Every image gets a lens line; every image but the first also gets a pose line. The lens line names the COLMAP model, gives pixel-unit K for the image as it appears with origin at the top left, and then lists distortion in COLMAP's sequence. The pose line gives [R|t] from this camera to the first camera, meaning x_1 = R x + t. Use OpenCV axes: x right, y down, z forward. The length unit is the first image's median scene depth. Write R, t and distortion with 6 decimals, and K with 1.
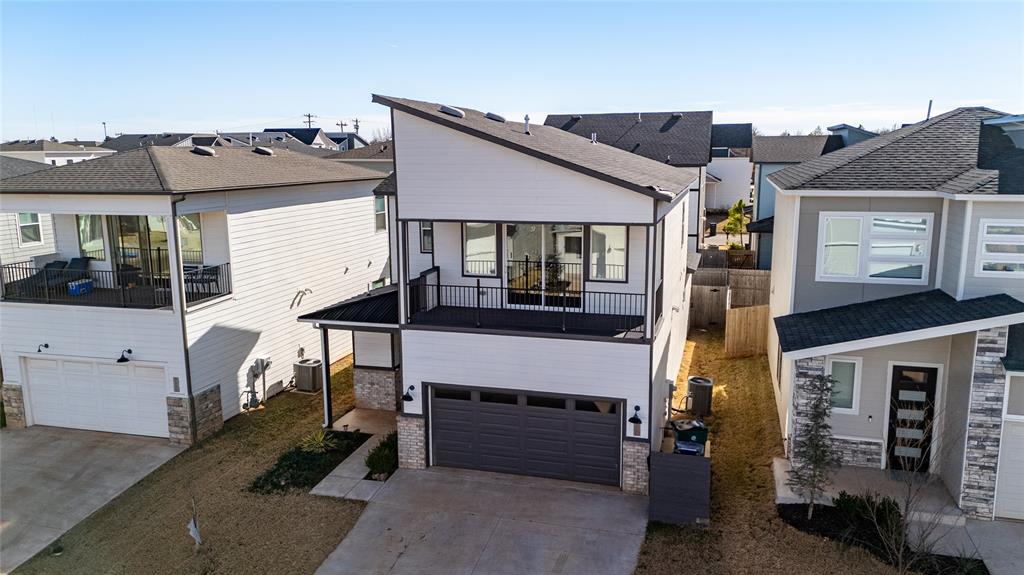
lens RADIAL K [[768.2, 0, 512.0], [0, 768.2, 287.5], [0, 0, 1]] dist [0.084211, -0.068645]
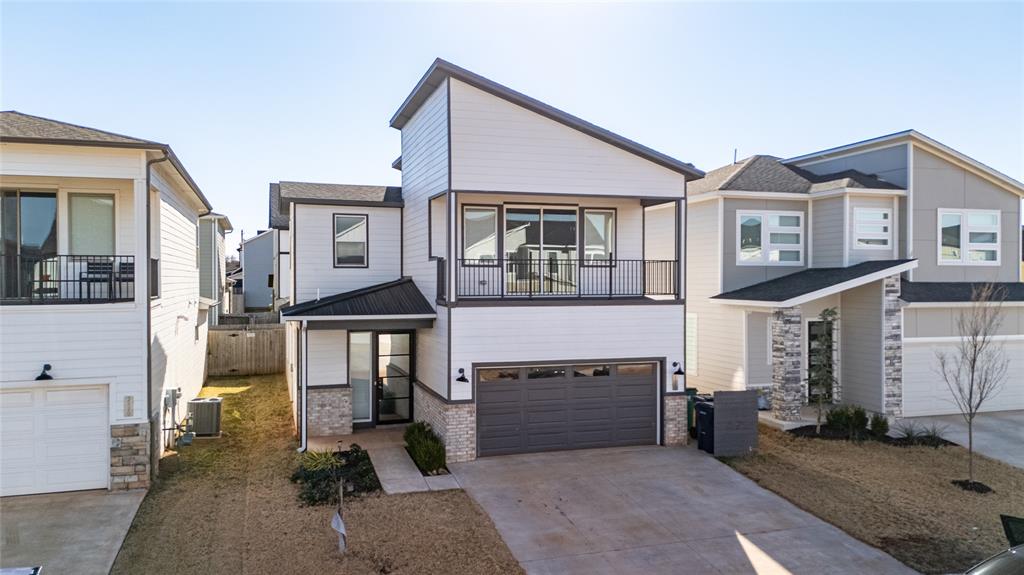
lens RADIAL K [[768.2, 0, 512.0], [0, 768.2, 287.5], [0, 0, 1]] dist [0.084211, -0.068645]
pose [[0.830692, 0.001713, 0.556729, -0.596268], [0.093988, 0.985211, -0.143270, 0.169382], [-0.548741, 0.171339, 0.818246, 0.185548]]
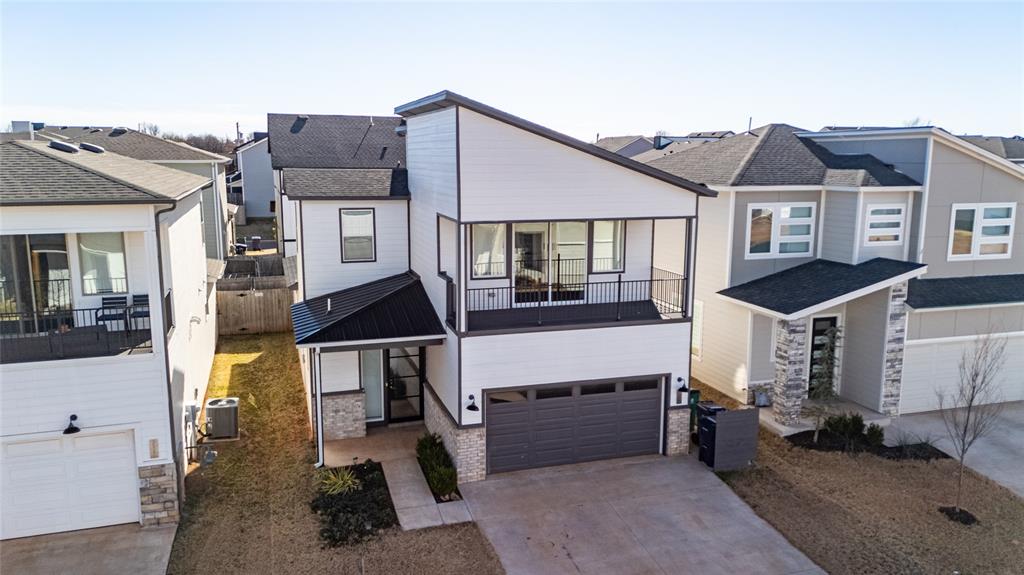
lens RADIAL K [[776.1, 0, 512.0], [0, 776.1, 287.5], [0, 0, 1]] dist [0.085767, -0.069559]
pose [[0.832356, -0.084337, 0.547786, -0.605657], [0.089528, 0.995834, 0.017283, -0.018694], [-0.546962, 0.034657, 0.836440, 0.156550]]
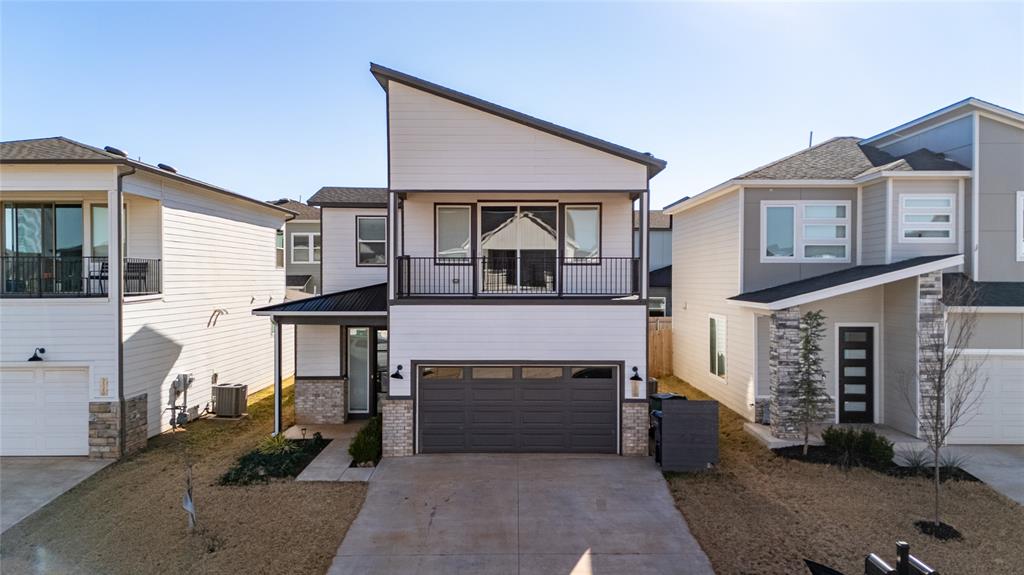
lens RADIAL K [[768.2, 0, 512.0], [0, 768.2, 287.5], [0, 0, 1]] dist [0.084211, -0.068645]
pose [[0.962780, 0.005856, 0.270223, -0.253394], [0.039884, 0.985742, -0.163467, 0.193485], [-0.267328, 0.168161, 0.948819, 0.042608]]
